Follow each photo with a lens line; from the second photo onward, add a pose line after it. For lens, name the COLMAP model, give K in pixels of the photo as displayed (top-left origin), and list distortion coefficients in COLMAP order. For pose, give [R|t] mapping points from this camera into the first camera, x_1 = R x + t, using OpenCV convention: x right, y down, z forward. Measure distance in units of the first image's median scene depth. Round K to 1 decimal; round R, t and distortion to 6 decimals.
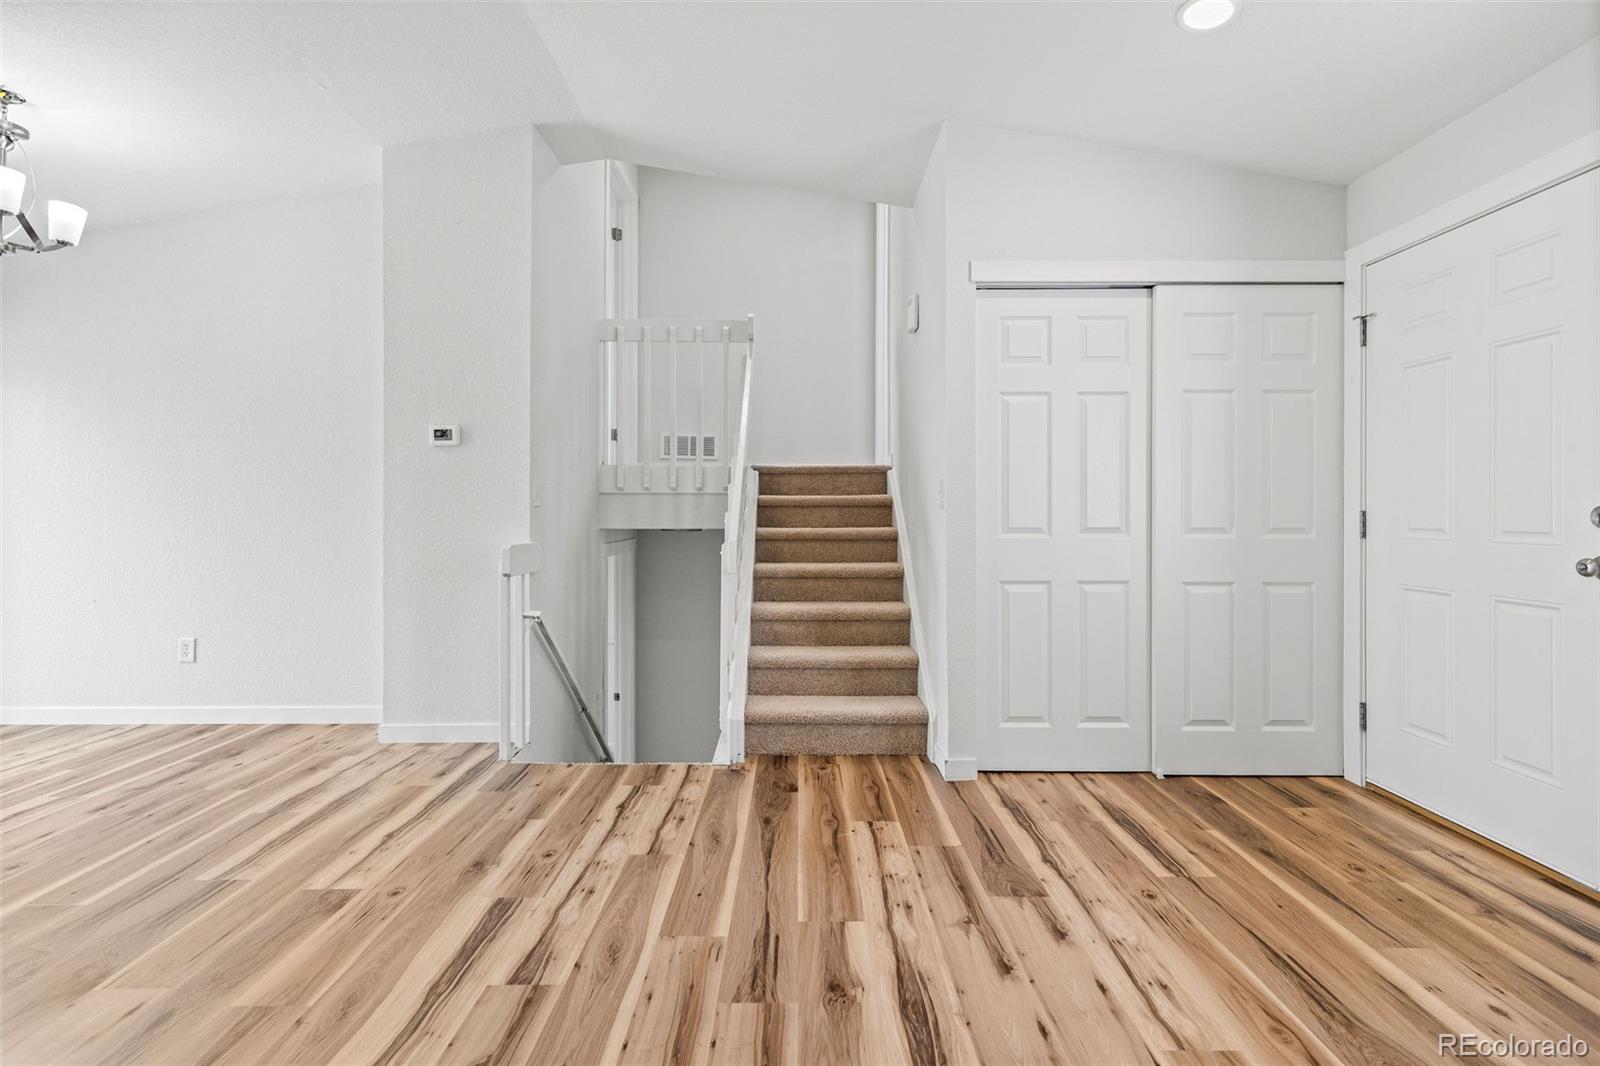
lens RADIAL K [[730.0, 0, 797.9], [0, 730.0, 510.6], [0, 0, 1]] dist [0.010253, -0.001341]
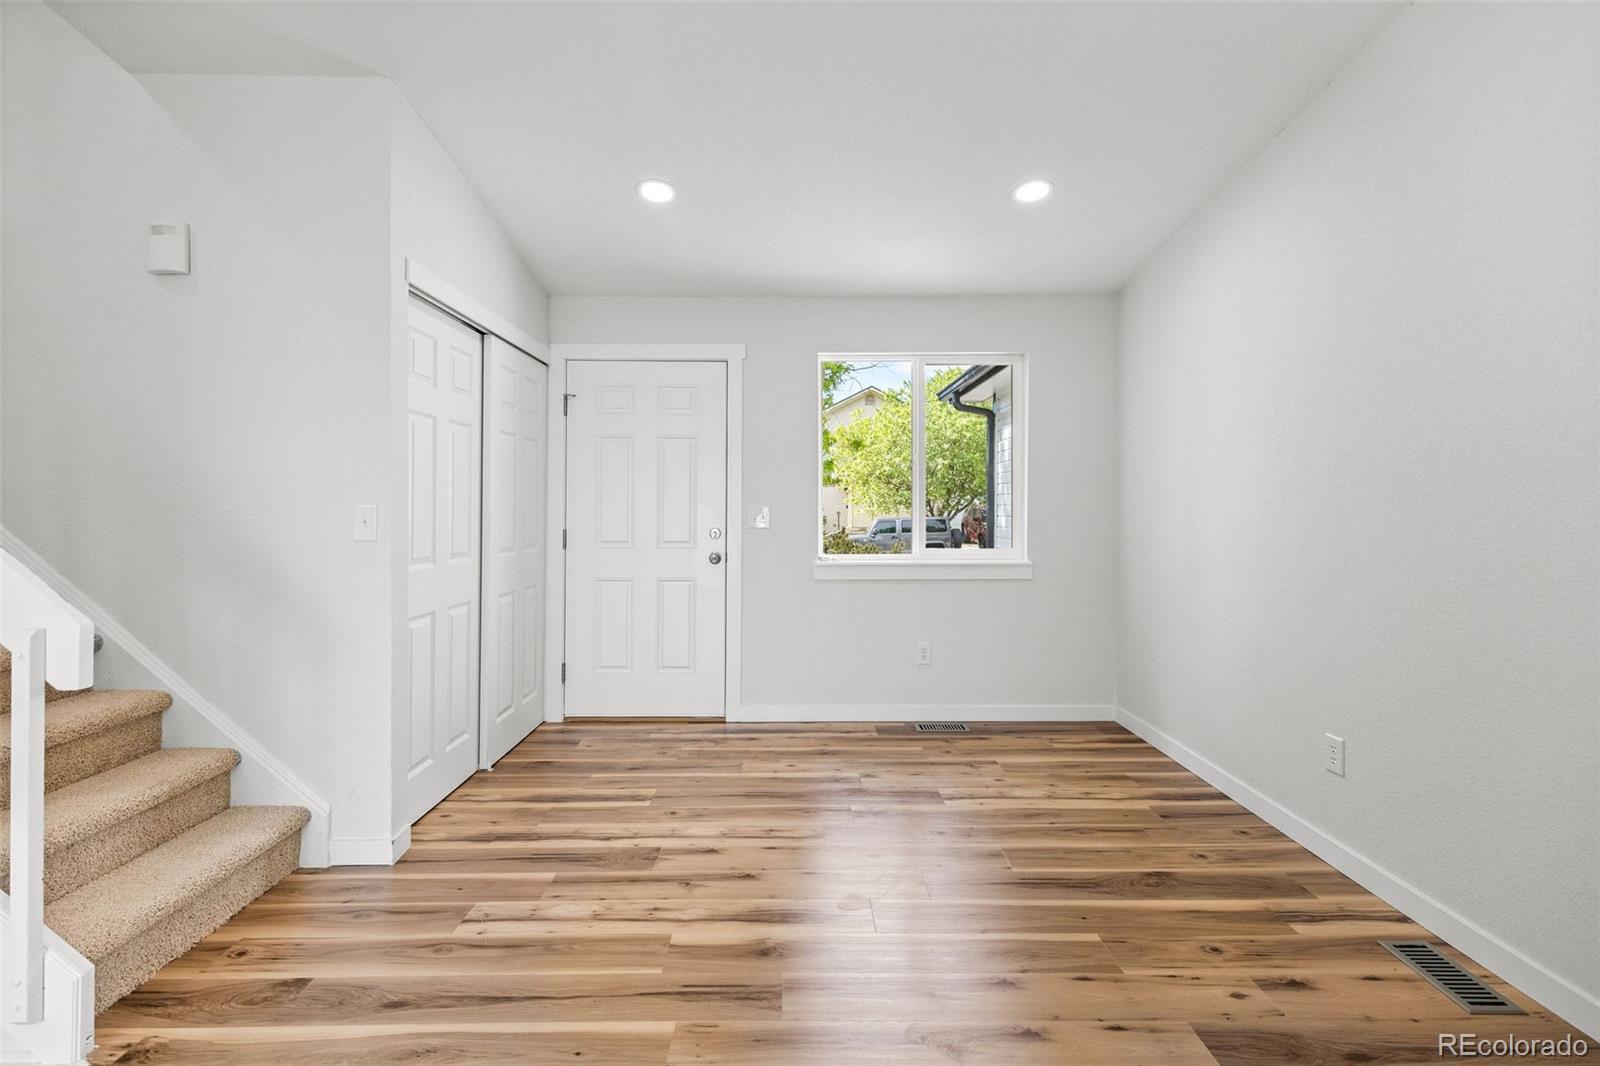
lens RADIAL K [[730.0, 0, 799.8], [0, 730.0, 505.3], [0, 0, 1]] dist [0.010253, -0.001341]
pose [[-0.013743, 0.002738, 0.999902, -0.805001], [-0.005223, 0.999982, -0.002810, -0.055405], [-0.999892, -0.005261, -0.013729, 0.672777]]
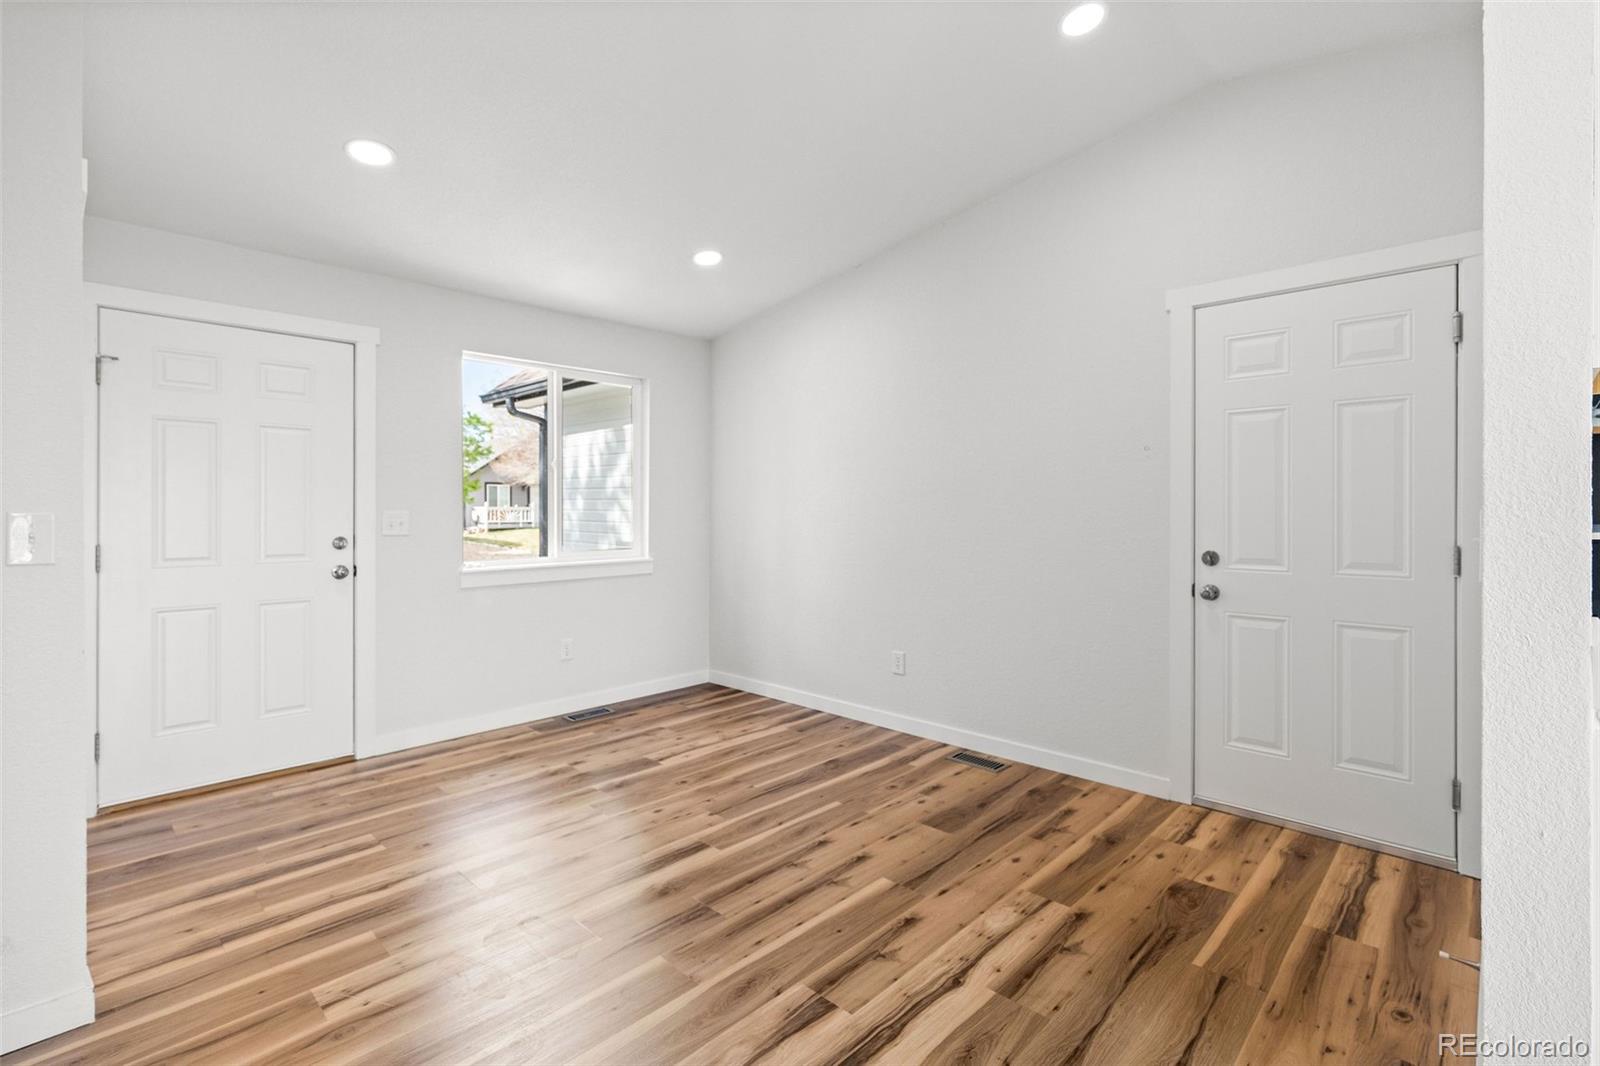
lens RADIAL K [[730.0, 0, 801.1], [0, 730.0, 513.0], [0, 0, 1]] dist [0.010253, -0.001341]
pose [[-0.723062, -0.000952, 0.690782, -0.776532], [-0.001146, 0.999999, 0.000179, -0.055509], [-0.690782, -0.000662, -0.723063, 1.280790]]
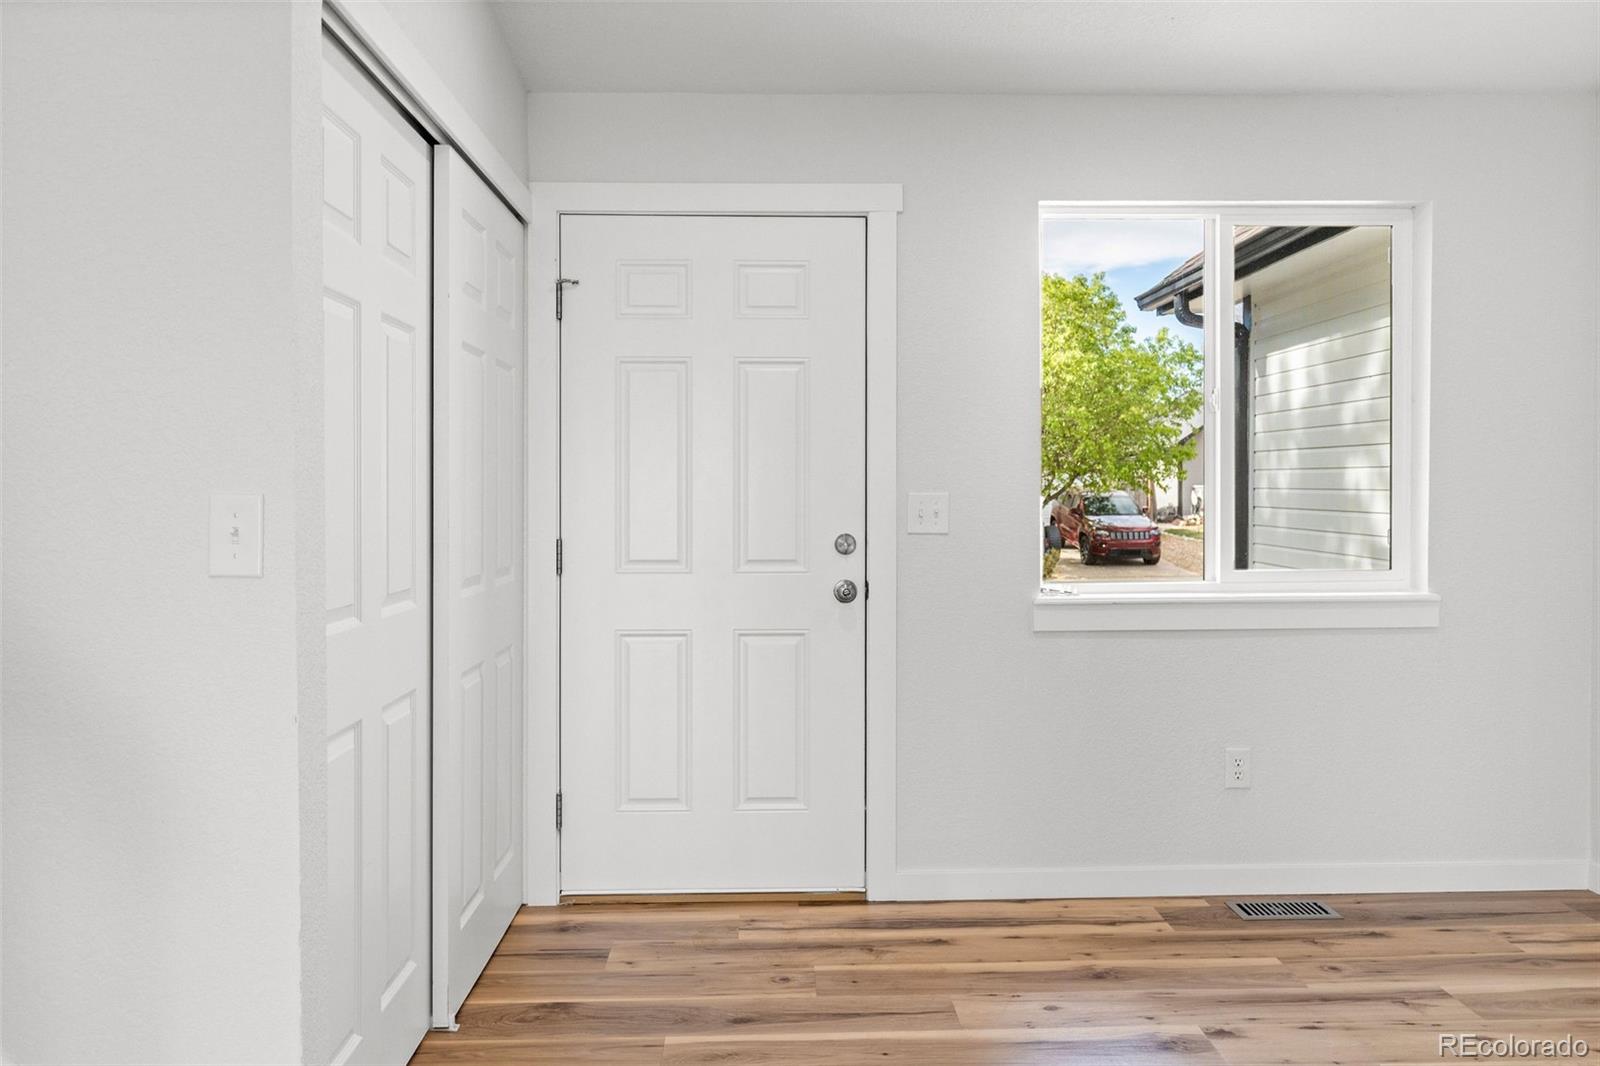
lens RADIAL K [[1104.5, 0, 797.6], [0, 1104.5, 504.1], [0, 0, 1]] dist [0.006054, -0.006814]
pose [[-0.036086, -0.010075, 0.999298, -0.444966], [-0.001186, 0.999949, 0.010039, -0.056833], [-0.999348, -0.000823, -0.036096, 0.958896]]
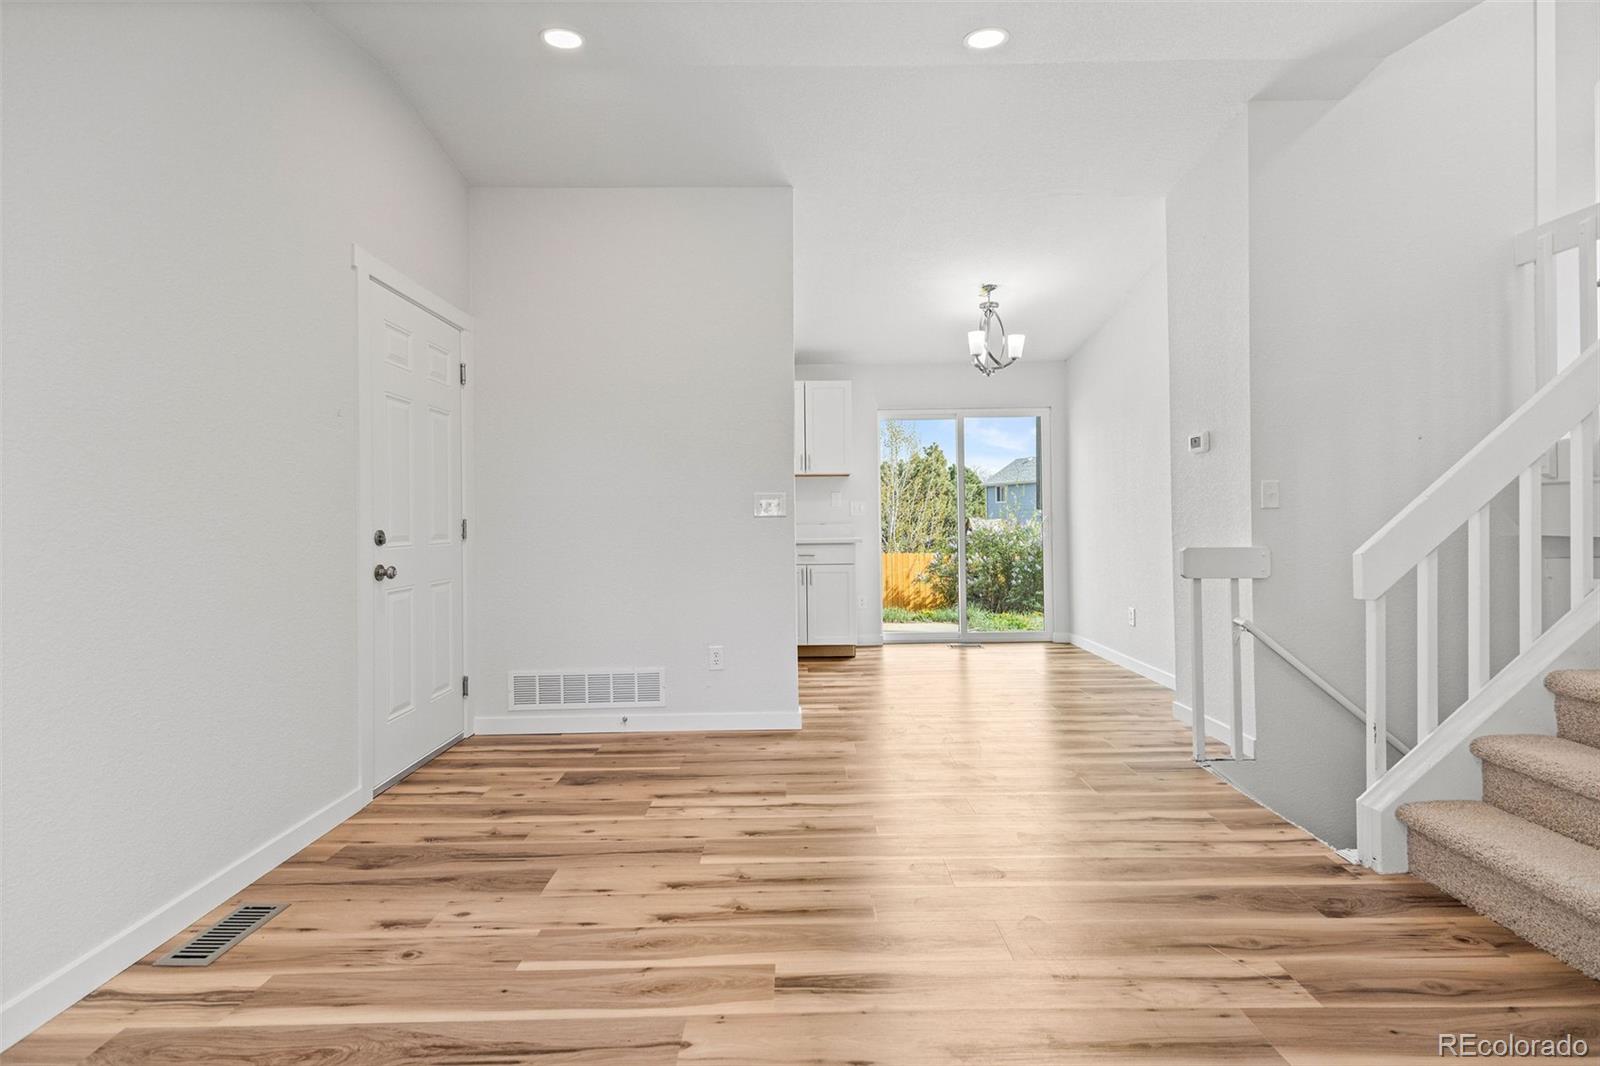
lens RADIAL K [[730.0, 0, 801.8], [0, 730.0, 516.8], [0, 0, 1]] dist [0.010253, -0.001341]
pose [[0.008140, -0.003874, -0.999959, 0.825242], [0.014913, 0.999882, -0.003752, -0.000294], [0.999856, -0.014882, 0.008197, 0.594073]]
